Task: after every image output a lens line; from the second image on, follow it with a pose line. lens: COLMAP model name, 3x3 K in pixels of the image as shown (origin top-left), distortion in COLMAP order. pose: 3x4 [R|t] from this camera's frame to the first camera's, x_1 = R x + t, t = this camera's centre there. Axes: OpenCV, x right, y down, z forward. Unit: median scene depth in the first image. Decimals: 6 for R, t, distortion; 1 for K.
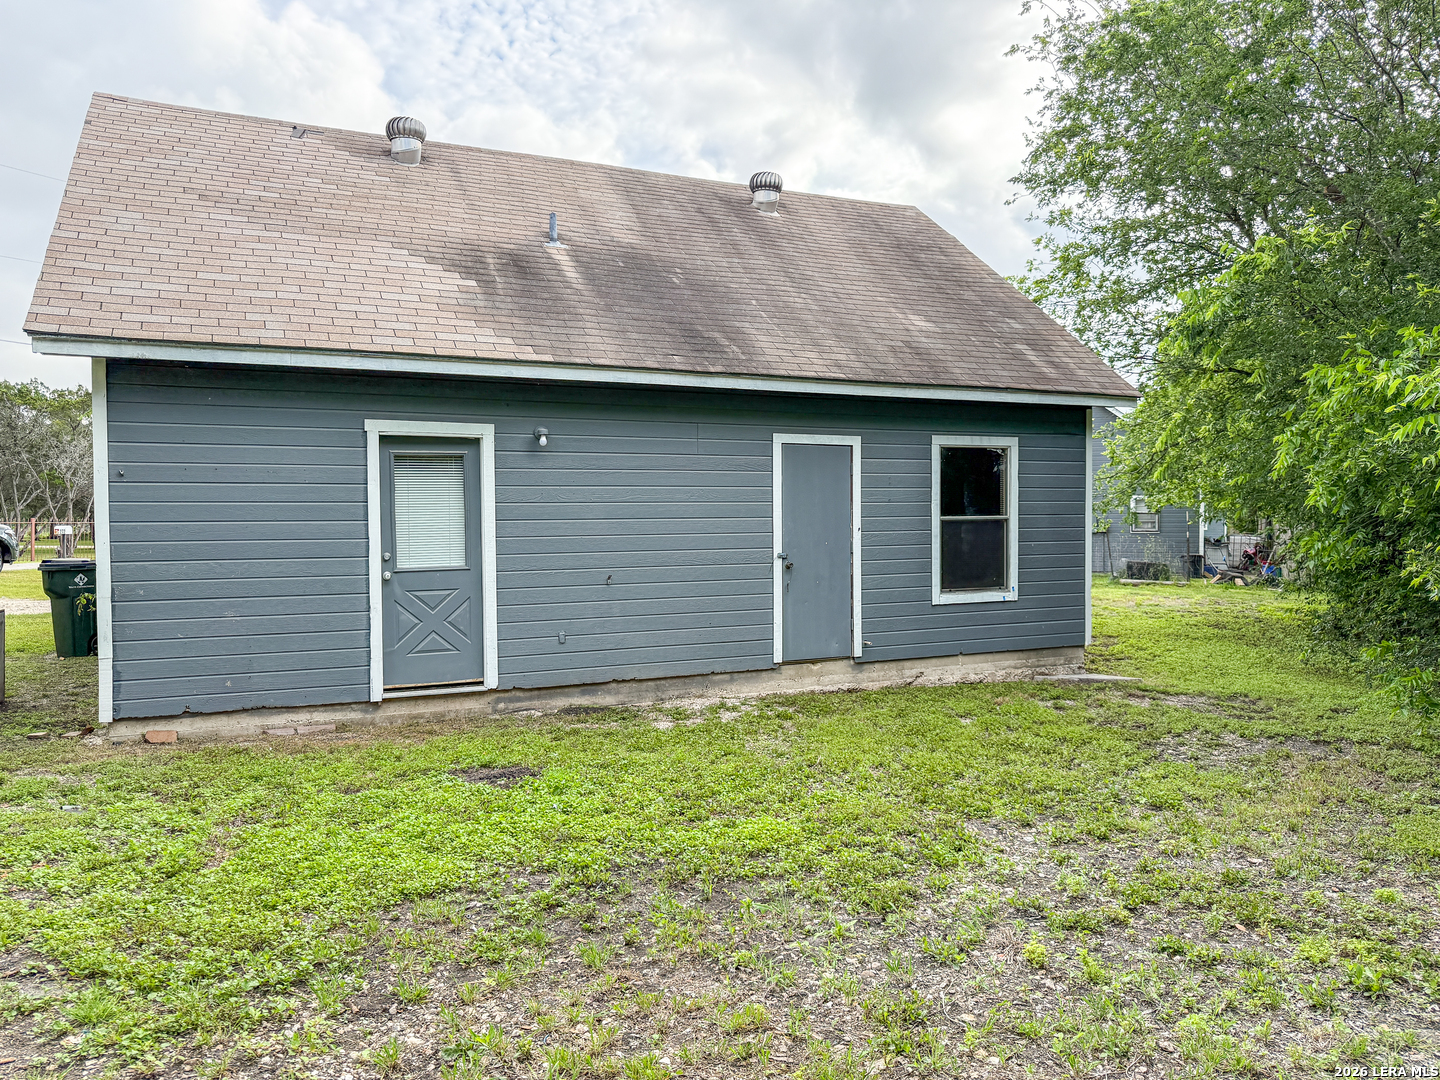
lens RADIAL K [[1028.6, 0, 718.6], [0, 1028.6, 540.1], [0, 0, 1]] dist [-0.010380, -0.006160]
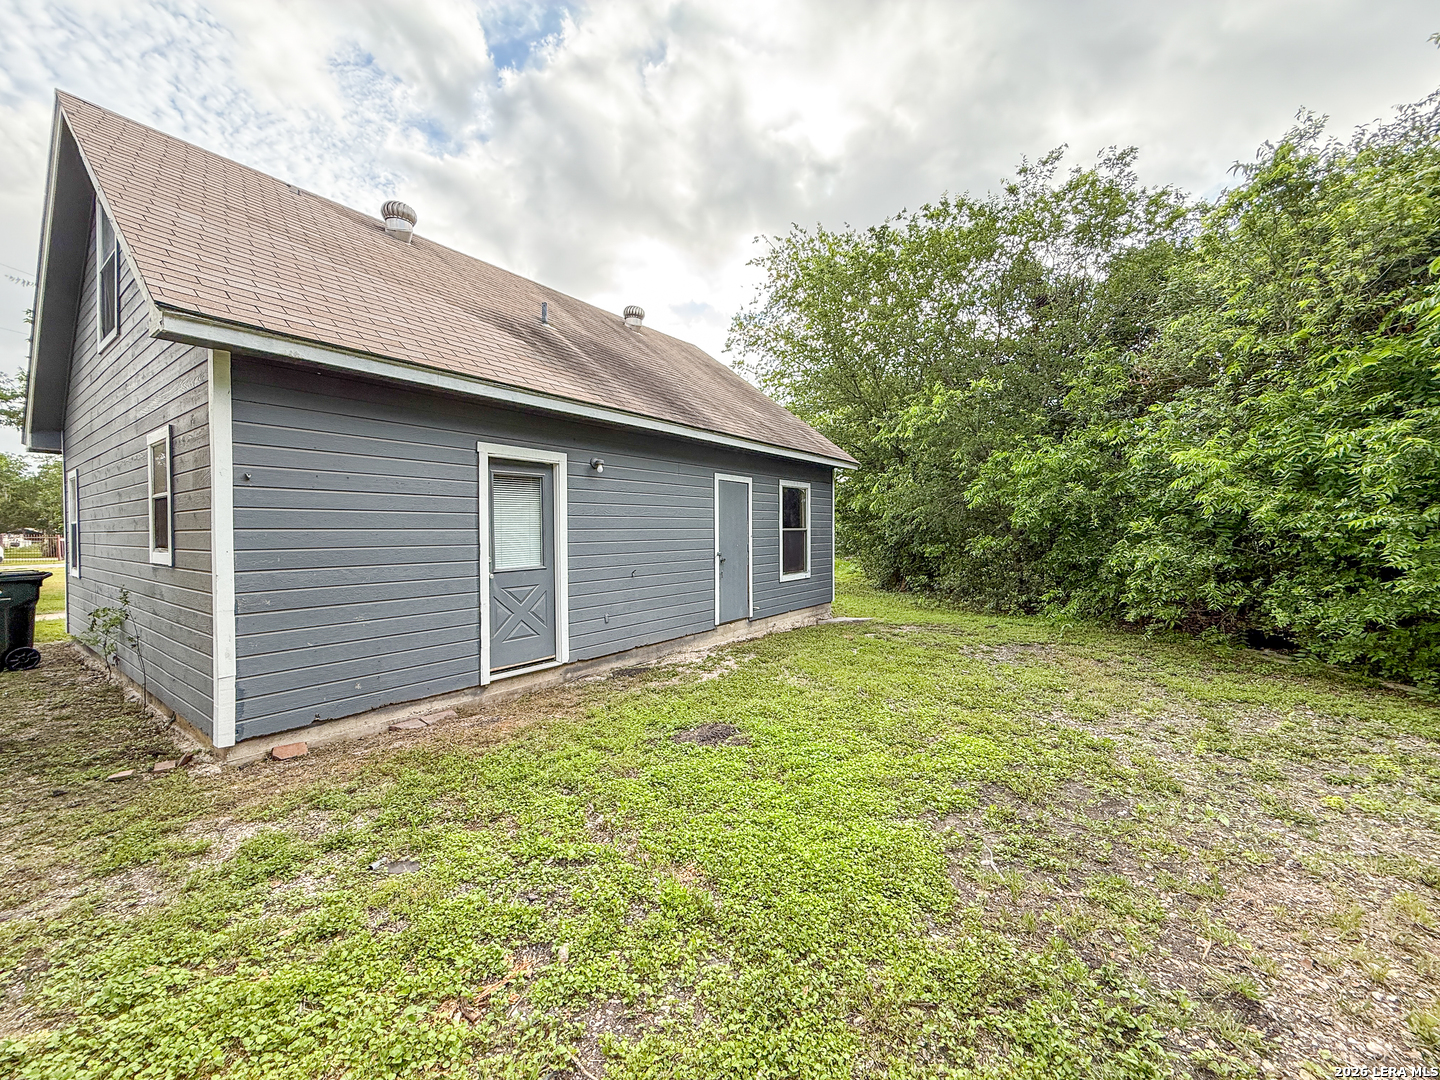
lens RADIAL K [[577.9, 0, 719.5], [0, 577.9, 535.1], [0, 0, 1]] dist [0.000648, 0.000051]
pose [[0.879690, -0.001685, 0.475546, -0.389965], [0.010329, 0.999826, -0.015565, 0.000649], [-0.475436, 0.018604, 0.879553, 0.281551]]
